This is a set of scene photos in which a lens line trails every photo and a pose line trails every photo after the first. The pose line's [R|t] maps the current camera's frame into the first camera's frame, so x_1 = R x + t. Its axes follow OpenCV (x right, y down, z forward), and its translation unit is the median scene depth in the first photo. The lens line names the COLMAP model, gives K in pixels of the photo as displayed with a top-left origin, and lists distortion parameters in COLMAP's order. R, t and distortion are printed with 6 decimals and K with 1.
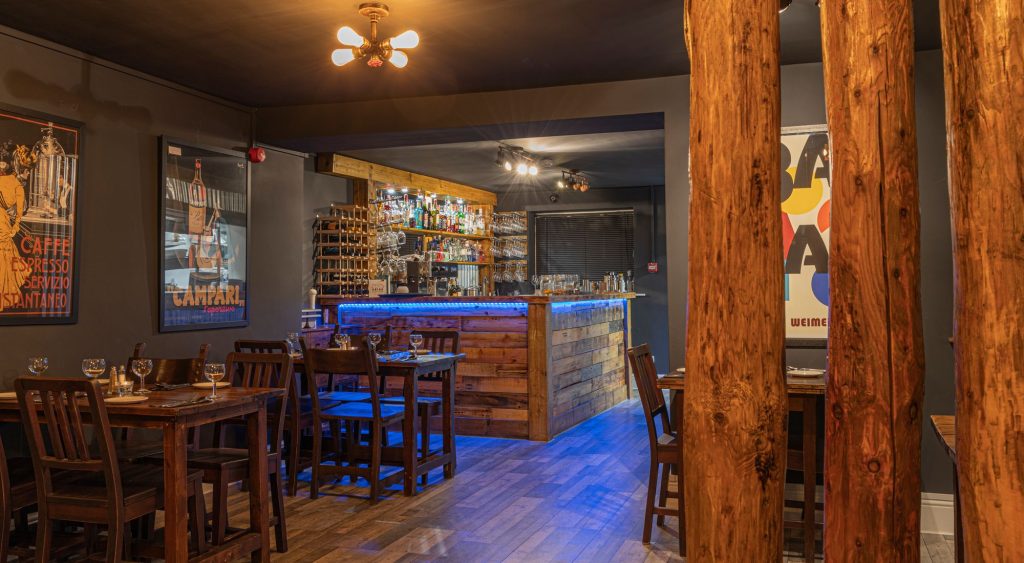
lens RADIAL K [[849.8, 0, 512.0], [0, 849.8, 281.5], [0, 0, 1]] dist [-0.005402, -0.002820]
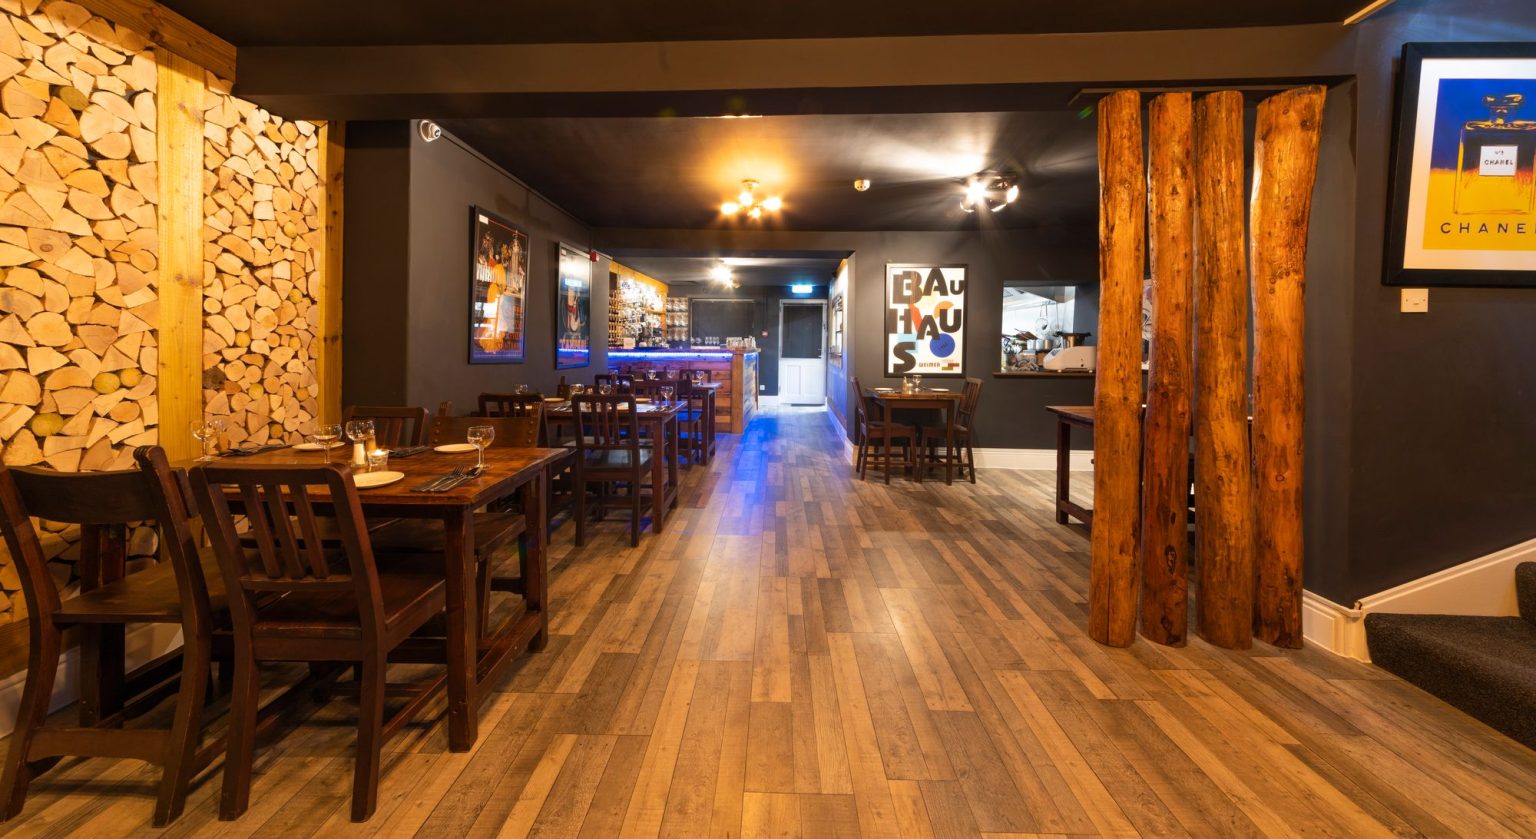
lens RADIAL K [[530.7, 0, 763.9], [0, 530.7, 355.3], [0, 0, 1]] dist [0.000159, 0.003757]
pose [[0.948424, 0.010700, 0.316825, -0.199850], [-0.018741, 0.999575, 0.022344, 0.003032], [-0.316451, -0.027129, 0.948221, -0.021639]]
